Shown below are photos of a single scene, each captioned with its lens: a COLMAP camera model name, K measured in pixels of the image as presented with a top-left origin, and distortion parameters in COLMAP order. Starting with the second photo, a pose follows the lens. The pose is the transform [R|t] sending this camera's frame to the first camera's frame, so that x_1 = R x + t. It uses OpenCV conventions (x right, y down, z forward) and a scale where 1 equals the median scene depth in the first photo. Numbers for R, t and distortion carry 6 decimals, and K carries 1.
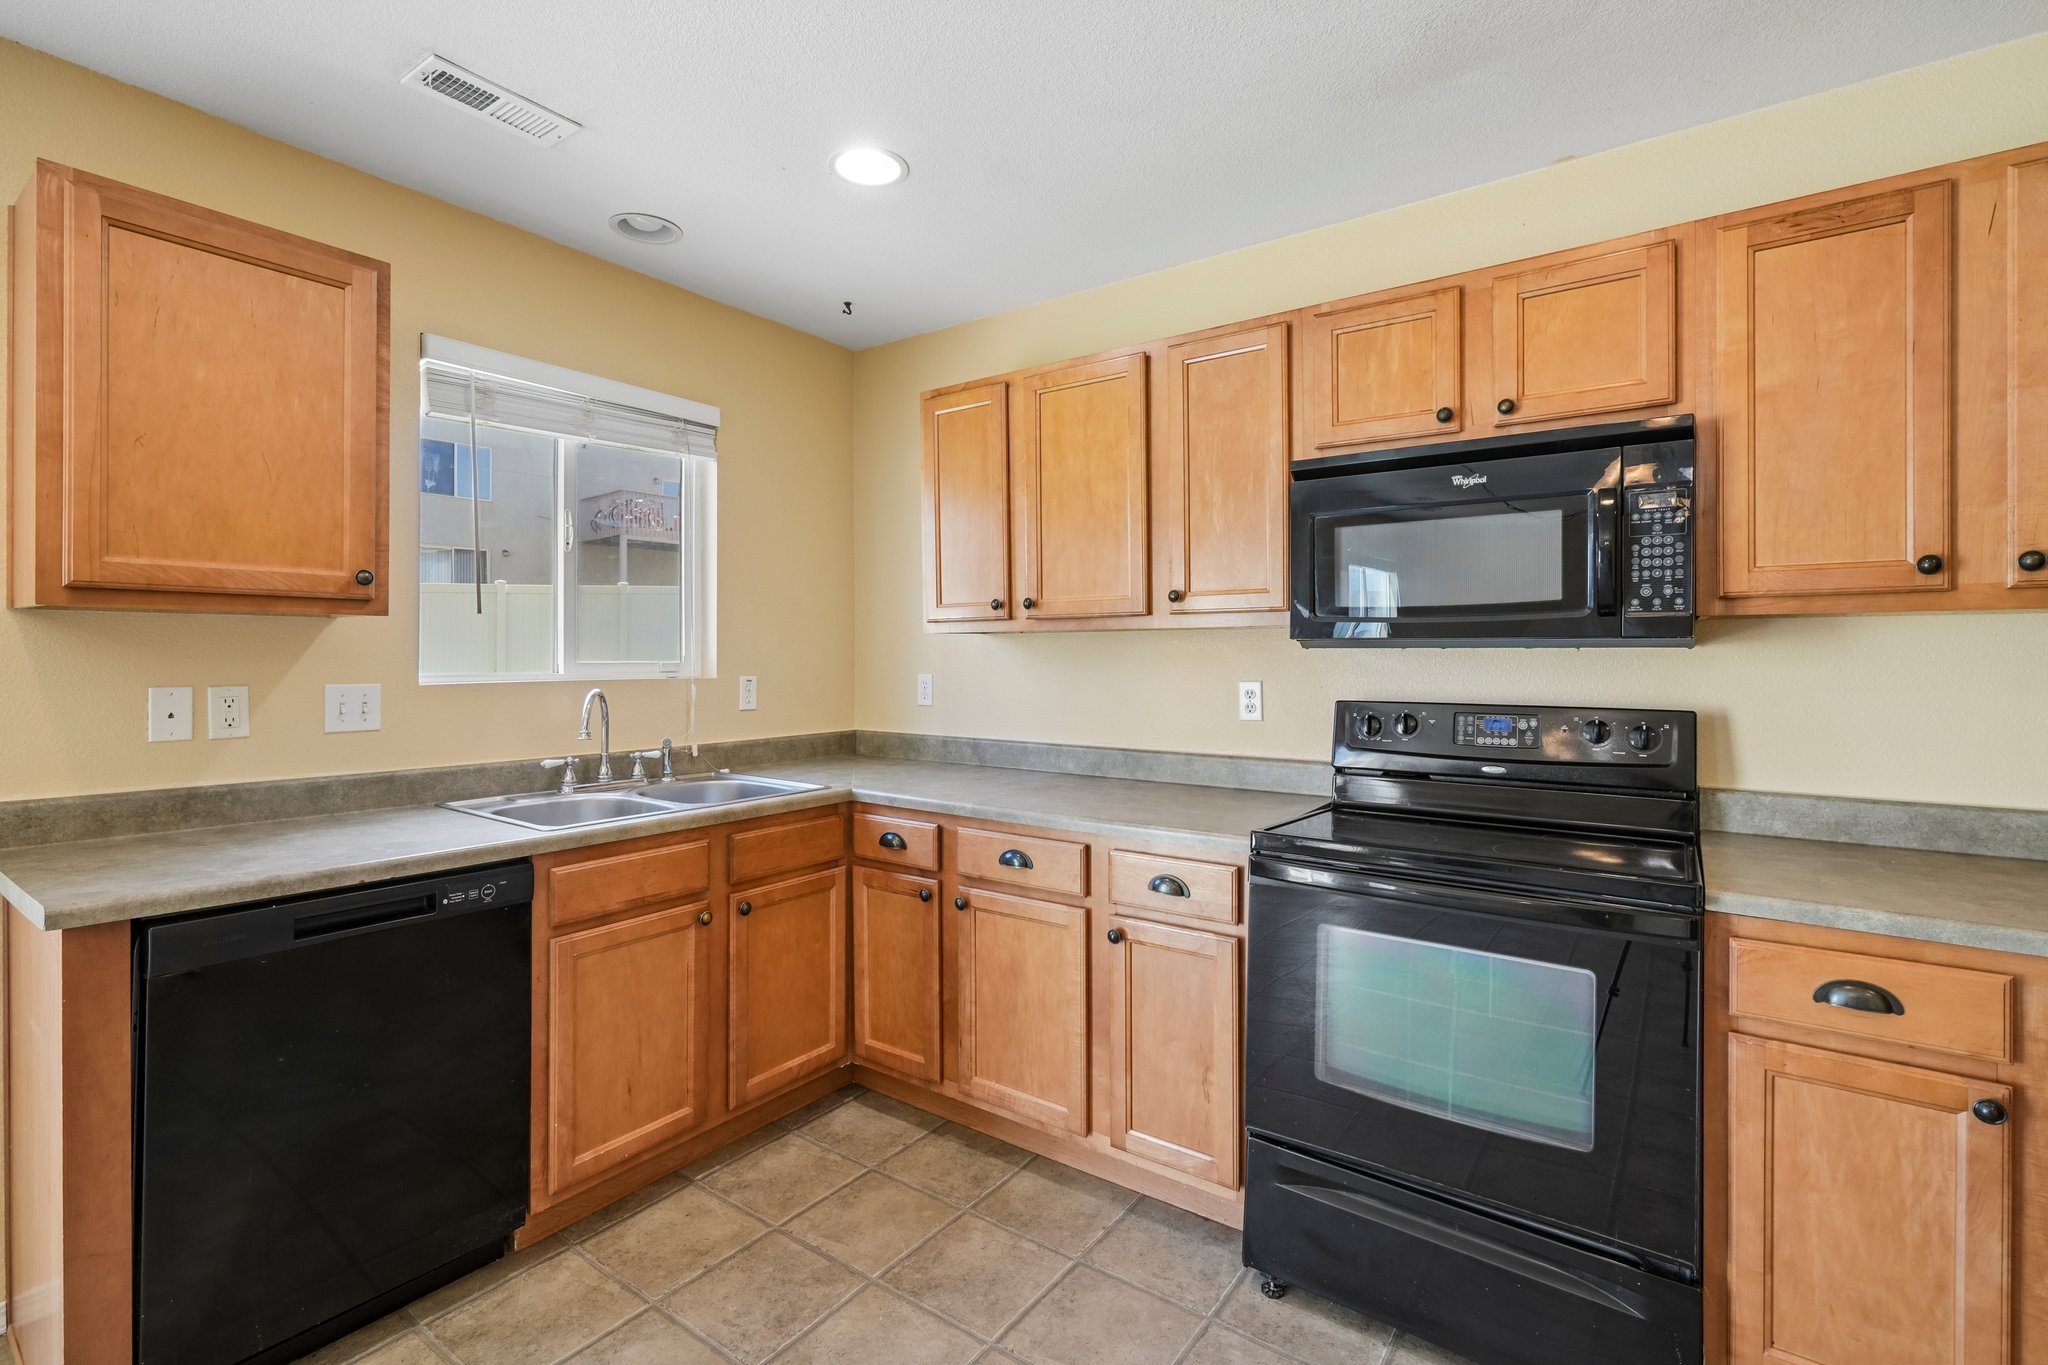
lens RADIAL K [[932.6, 0, 1013.6], [0, 932.6, 664.8], [0, 0, 1]] dist [-0.002830, 0.000284]
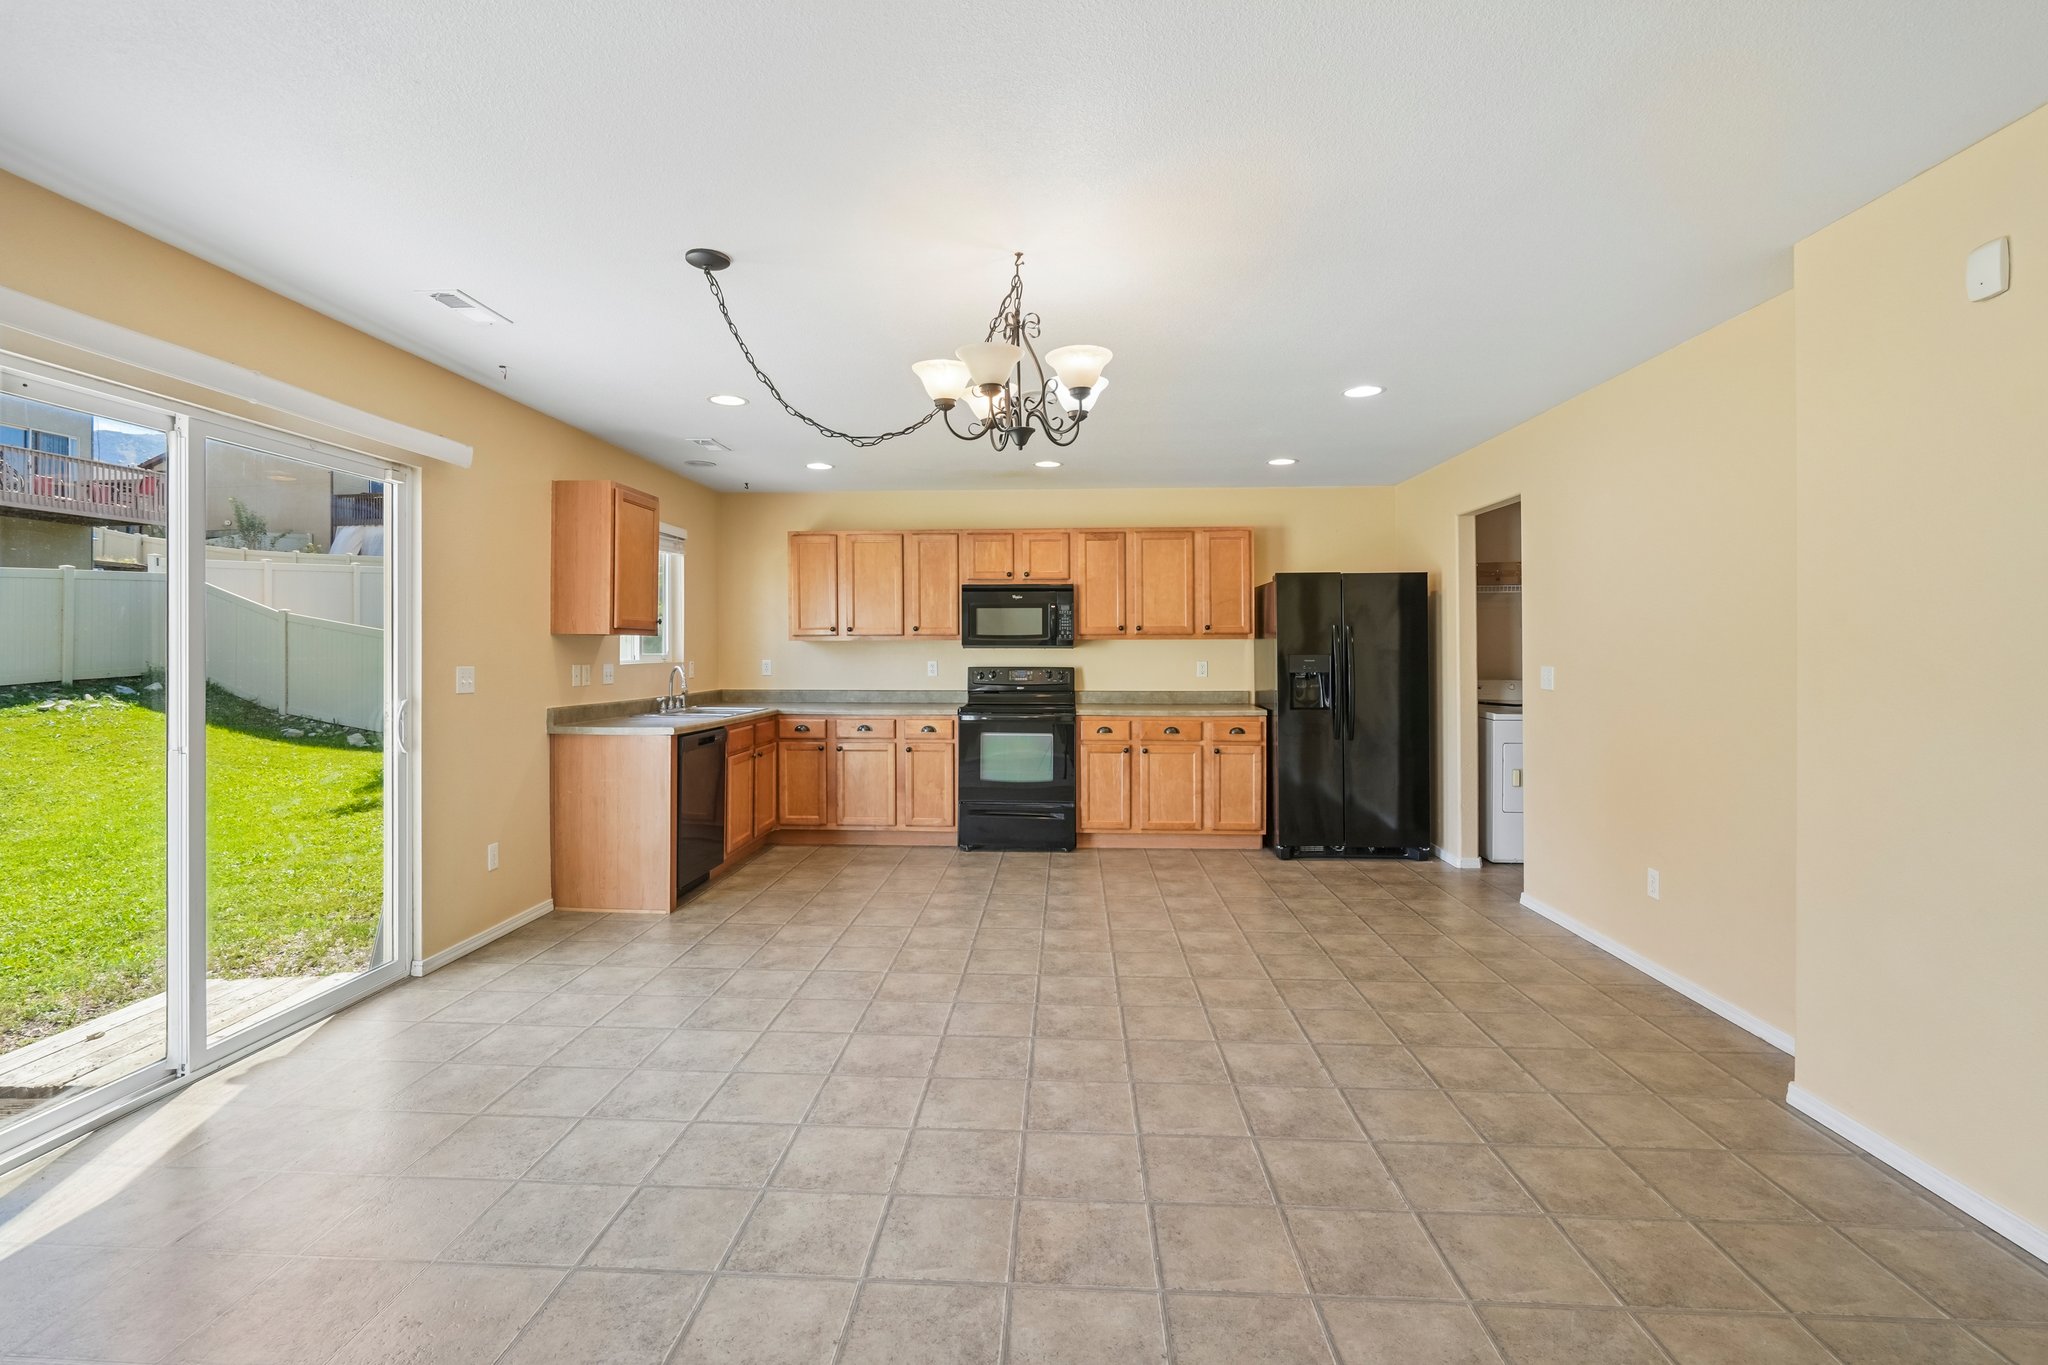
lens RADIAL K [[935.1, 0, 1017.9], [0, 935.1, 645.0], [0, 0, 1]] dist [-0.001247, 0.000747]
pose [[0.846083, 0.000853, 0.533050, -1.181698], [0.006099, 0.999918, -0.011280, 0.006306], [-0.533016, 0.012795, 0.846008, -1.667750]]
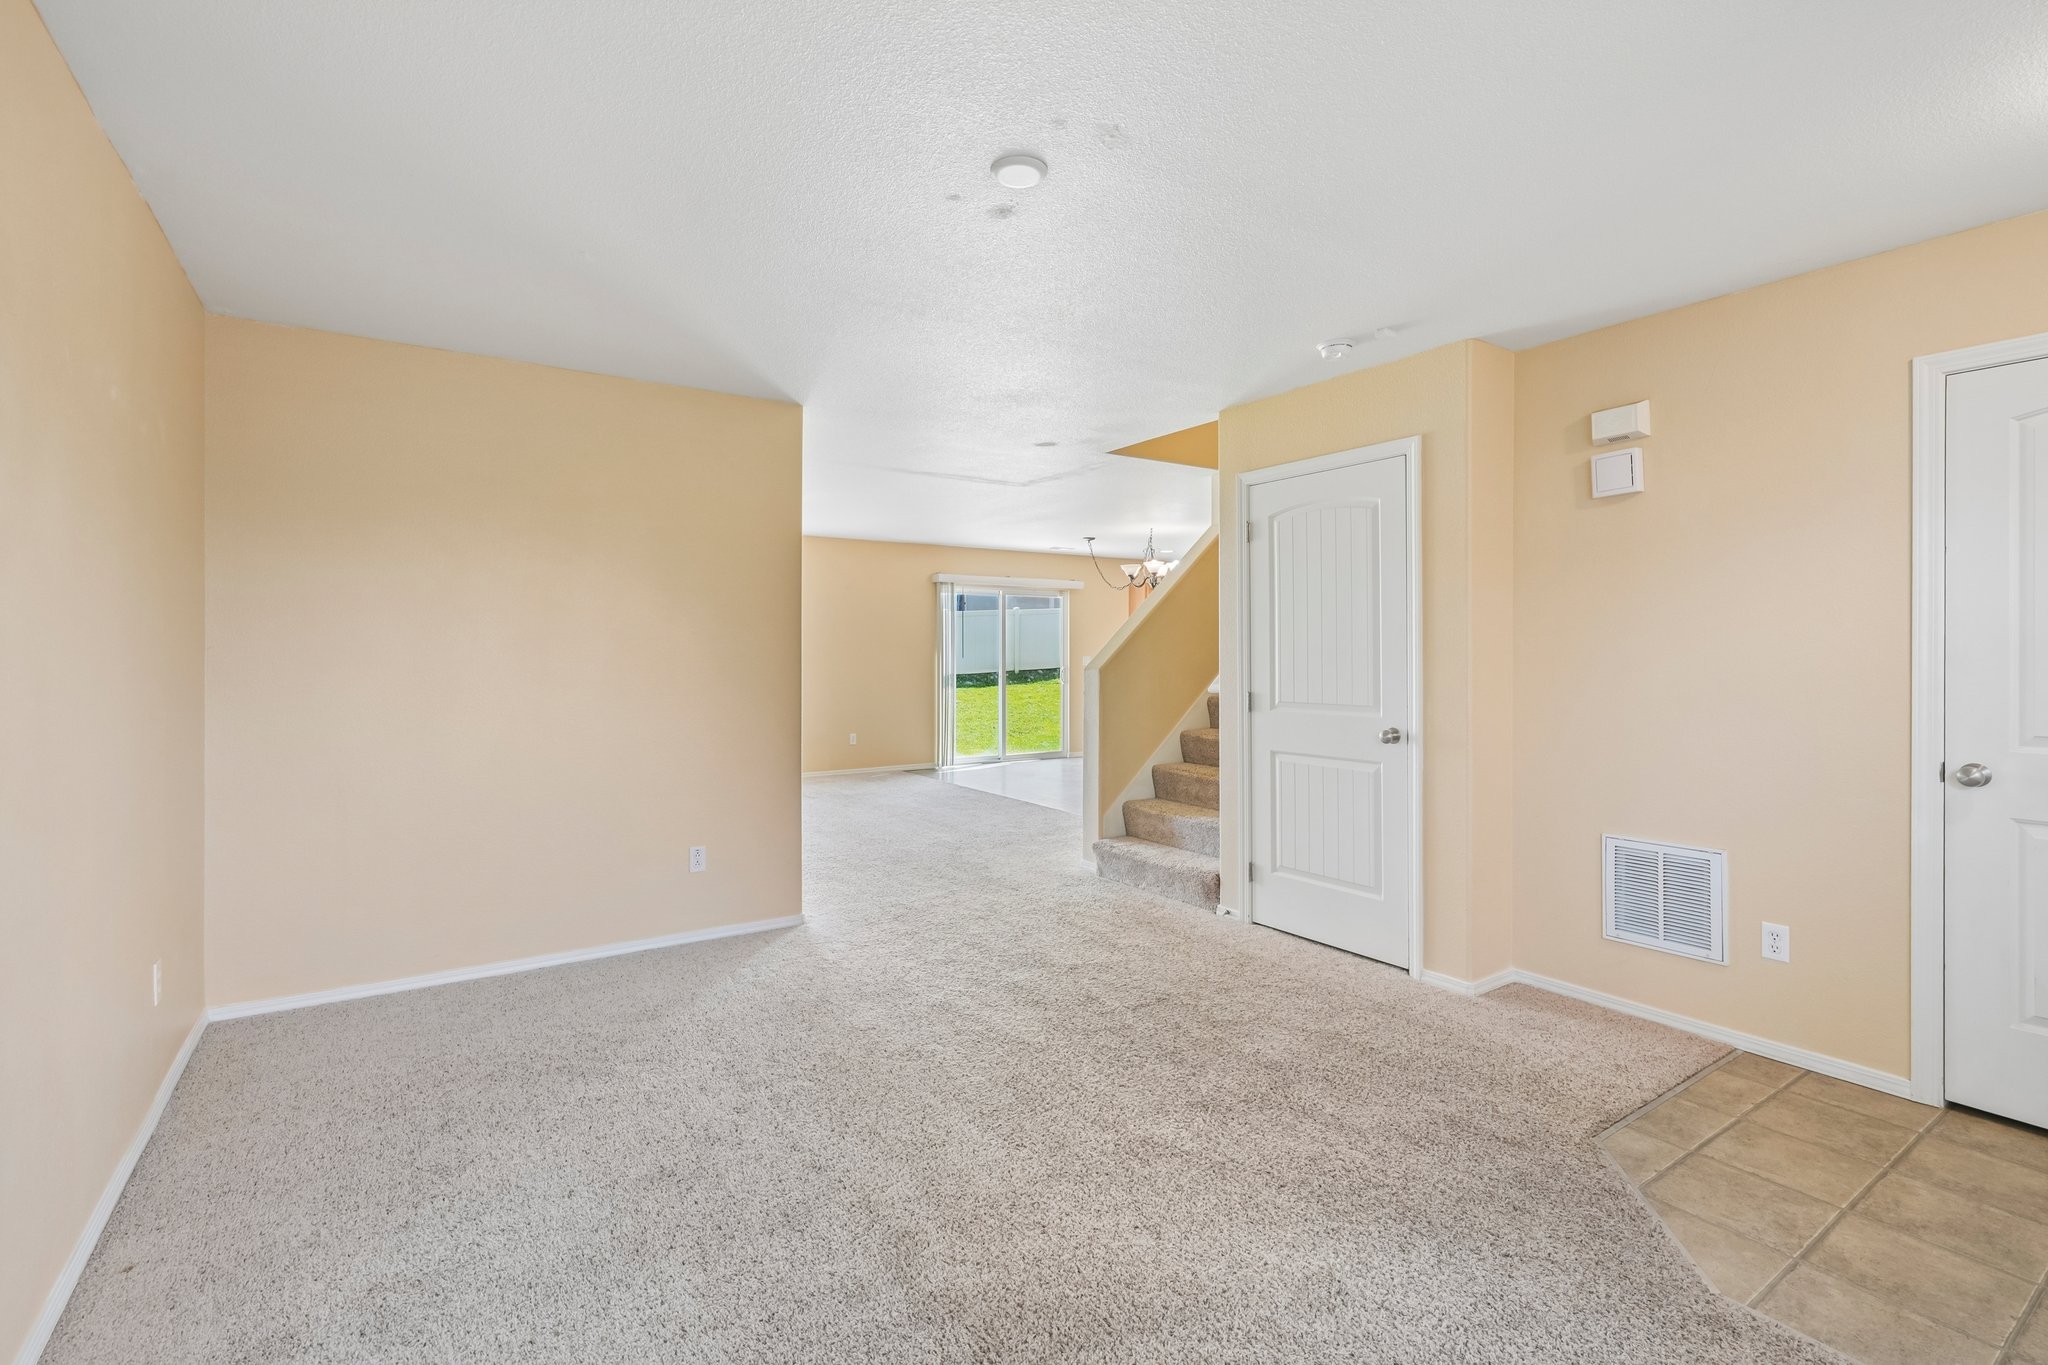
lens RADIAL K [[935.1, 0, 1017.9], [0, 935.1, 645.0], [0, 0, 1]] dist [-0.001247, 0.000747]
pose [[0.935720, -0.004034, -0.352720, 0.445080], [-0.000415, 0.999921, -0.012537, 0.024325], [0.352743, 0.011878, 0.935645, -4.727147]]
